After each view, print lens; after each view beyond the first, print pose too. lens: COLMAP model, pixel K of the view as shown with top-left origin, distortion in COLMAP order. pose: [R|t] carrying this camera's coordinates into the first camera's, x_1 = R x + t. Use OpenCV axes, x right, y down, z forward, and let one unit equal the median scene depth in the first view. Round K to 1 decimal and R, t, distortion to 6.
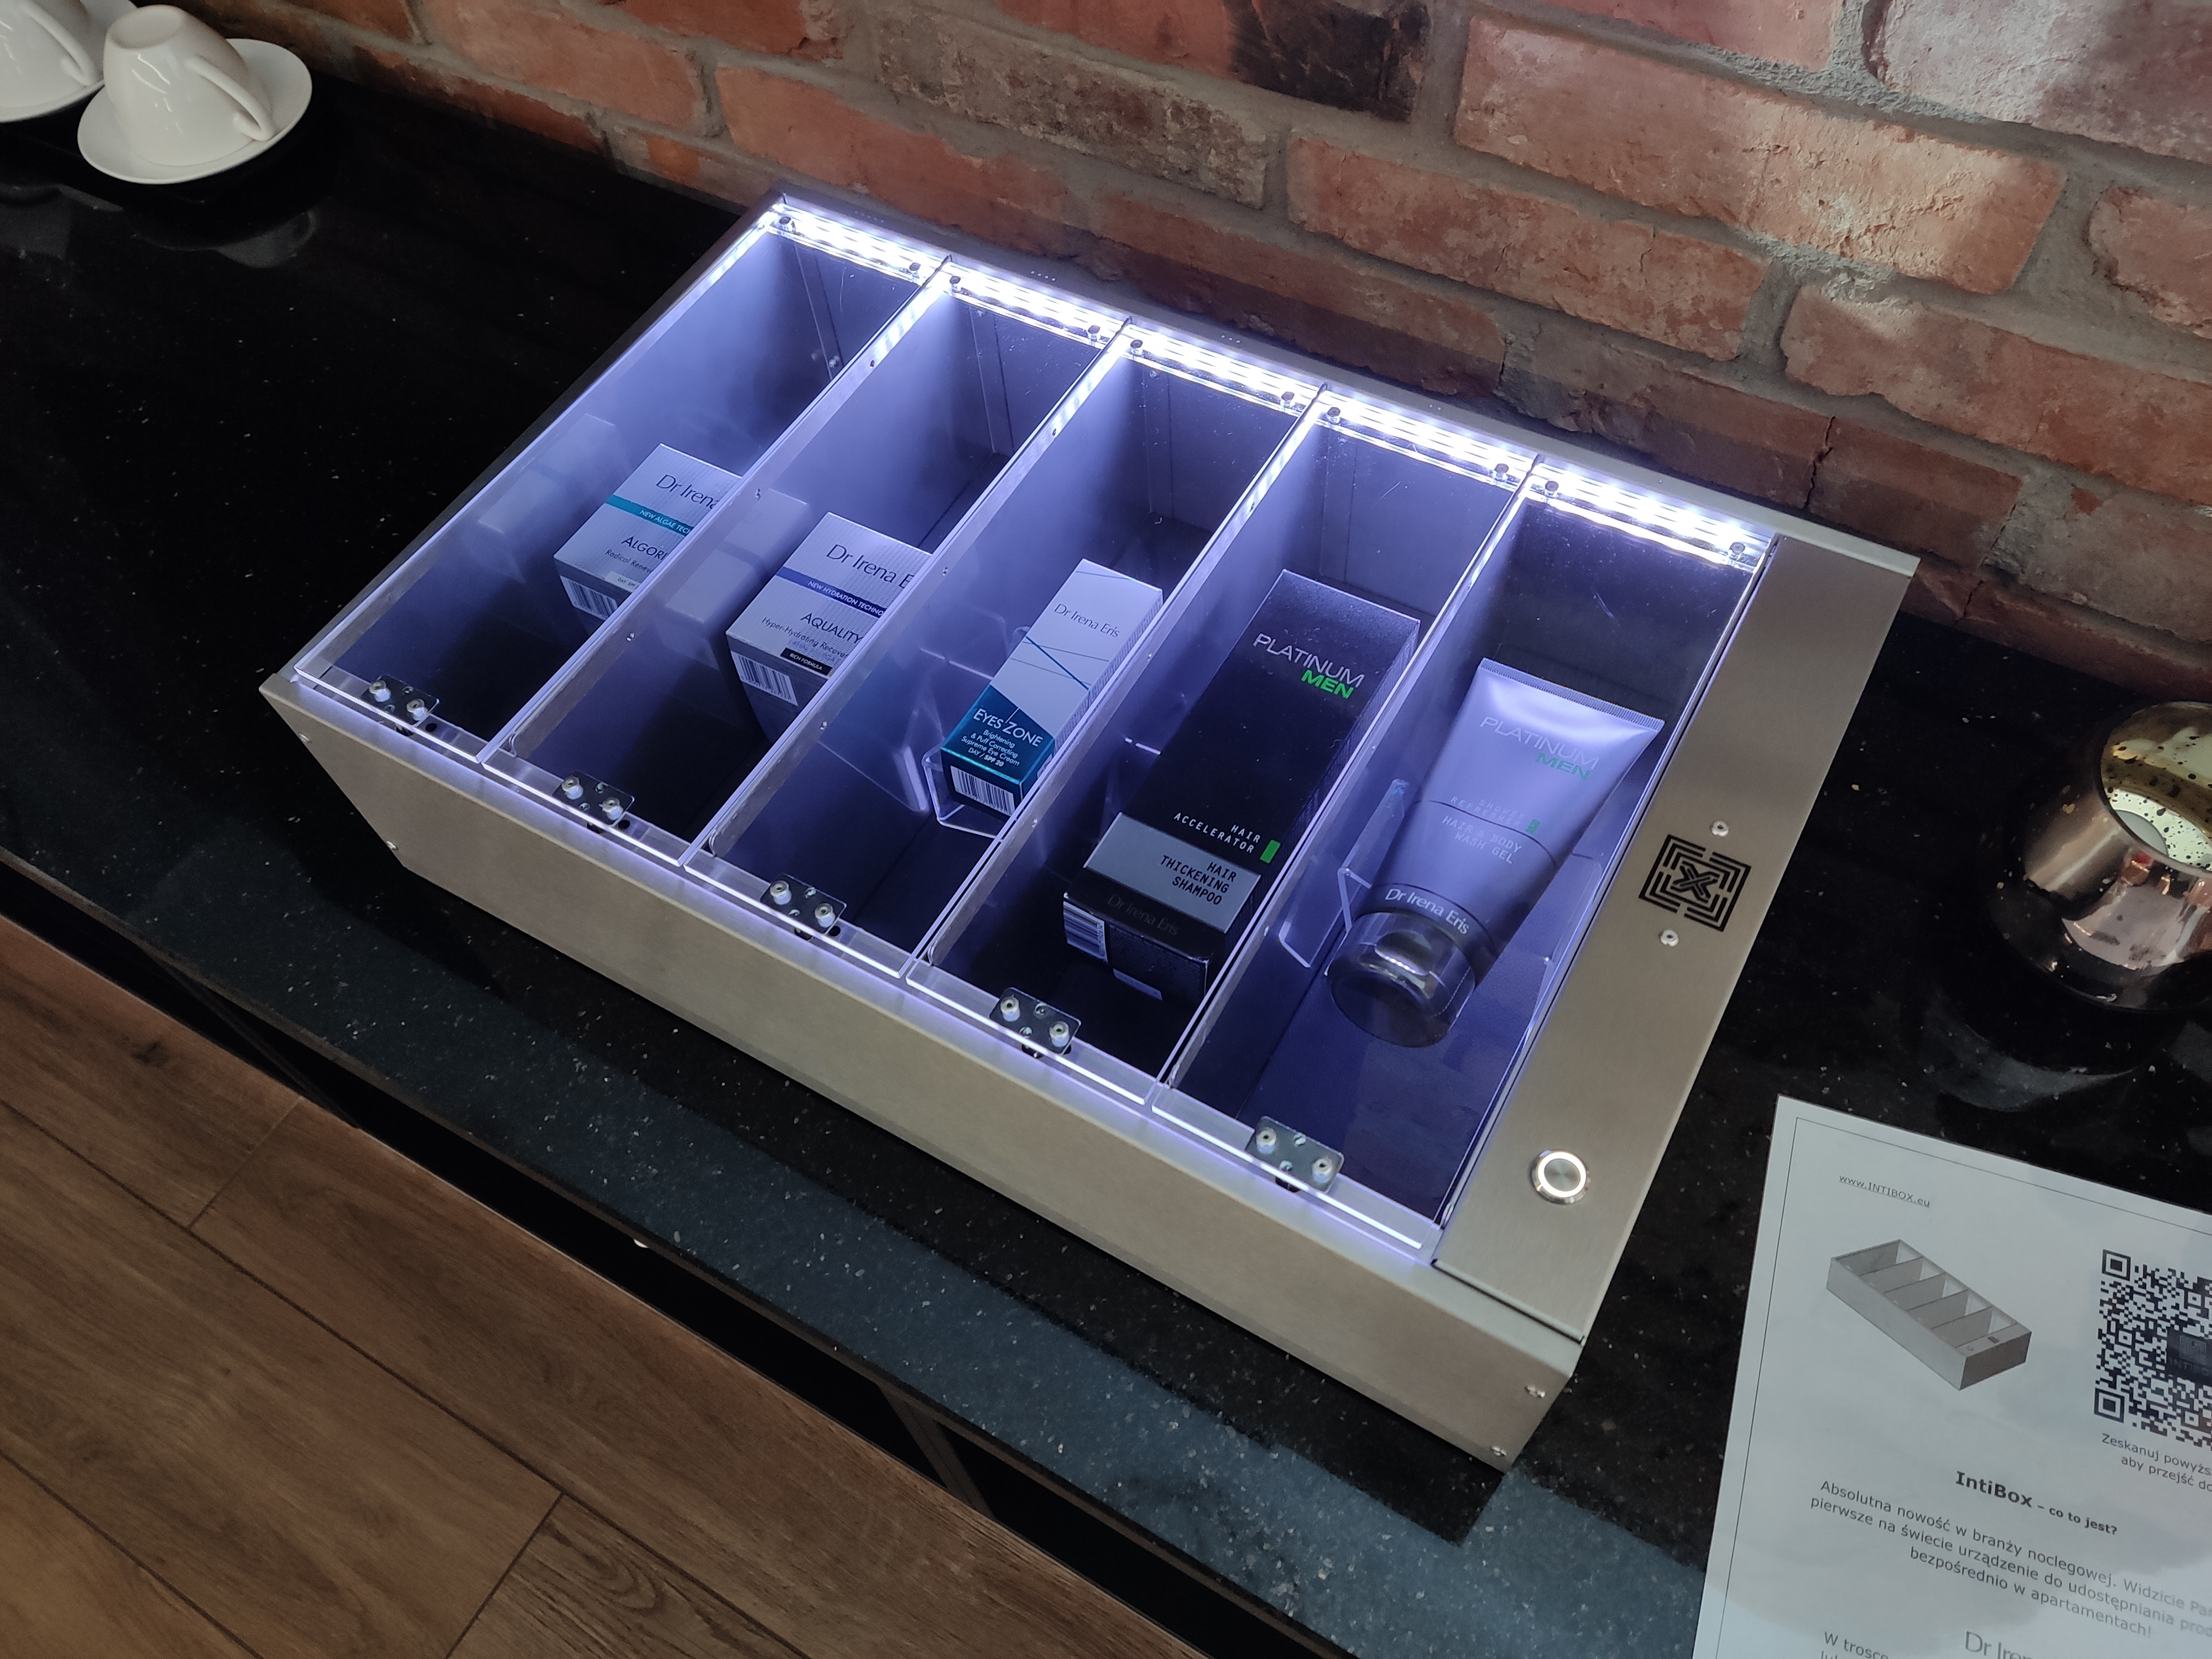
lens RADIAL K [[1619.3, 0, 1085.2], [0, 1619.3, 841.8], [0, 0, 1]] dist [0.131292, -0.200083]
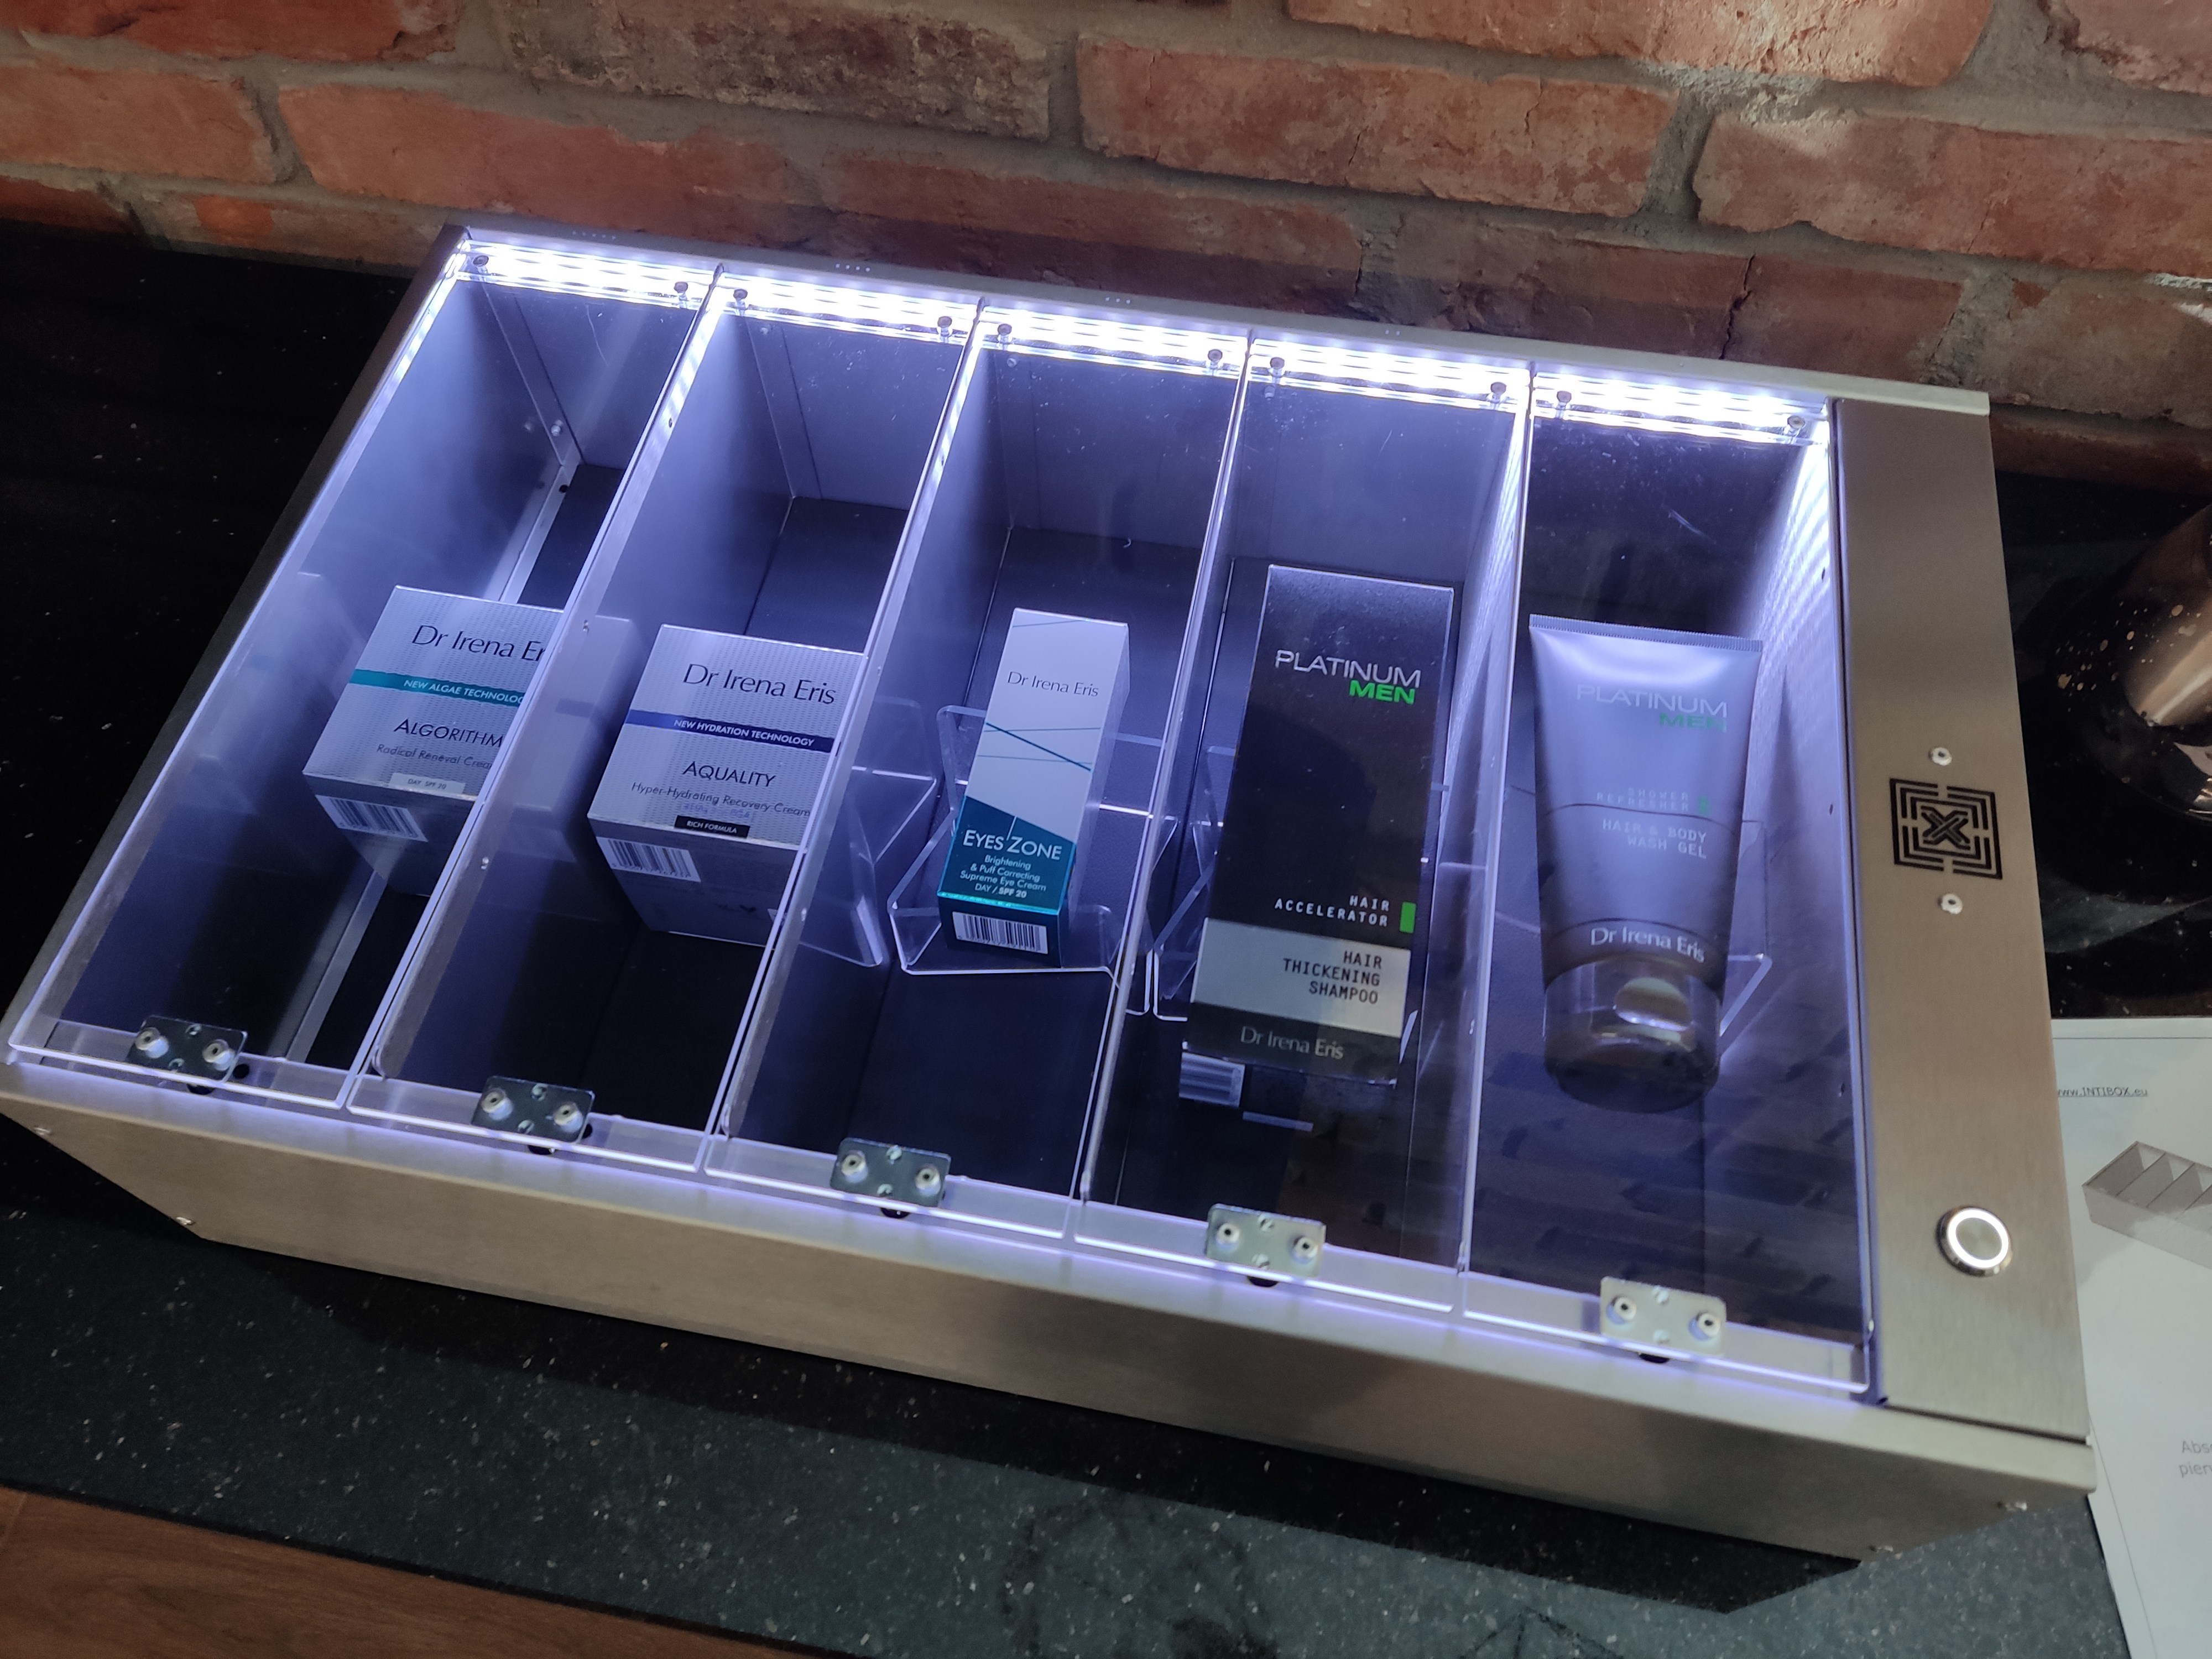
lens RADIAL K [[1630.3, 0, 1090.1], [0, 1630.3, 848.5], [0, 0, 1]] dist [0.097161, -0.139309]
pose [[0.941069, -0.263865, 0.211576, -0.158466], [0.258163, 0.964554, 0.054652, -0.090767], [-0.218497, 0.003190, 0.975832, 0.207747]]
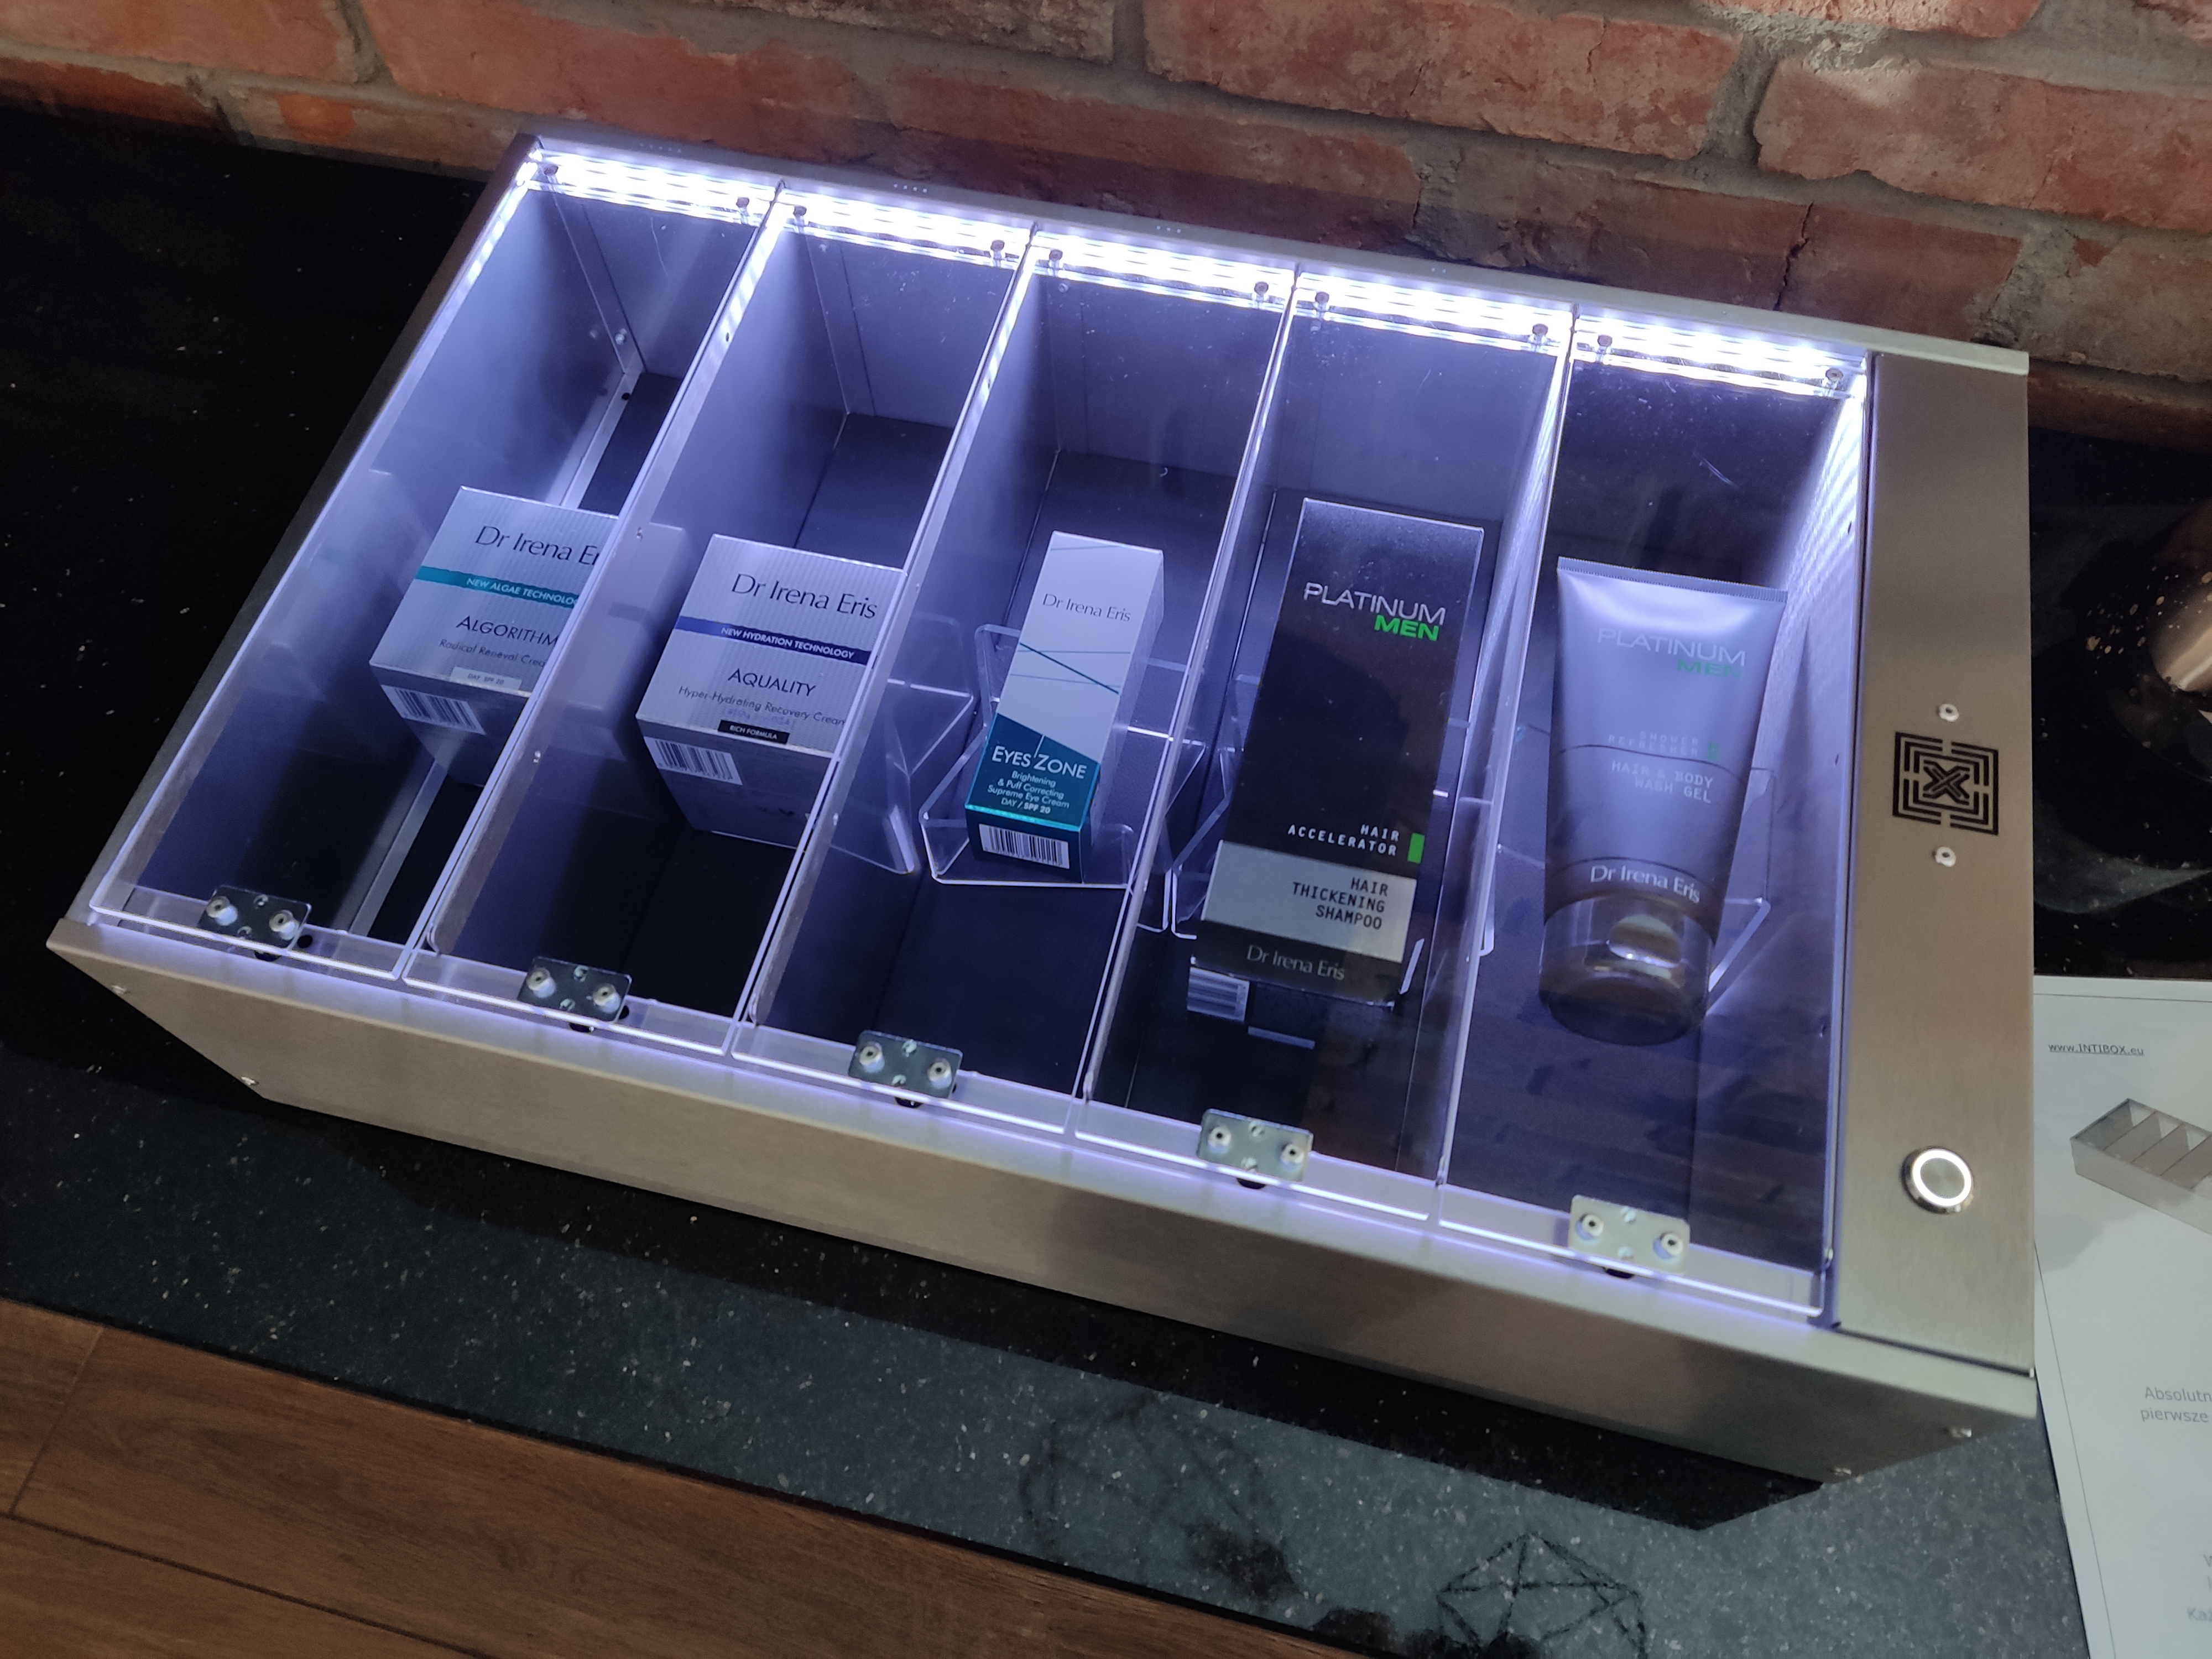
lens RADIAL K [[1630.3, 0, 1090.1], [0, 1630.3, 848.5], [0, 0, 1]] dist [0.097161, -0.139309]
pose [[0.958443, -0.230883, 0.167573, -0.150376], [0.218103, 0.971647, 0.091289, -0.086603], [-0.183899, -0.050947, 0.981624, 0.179046]]
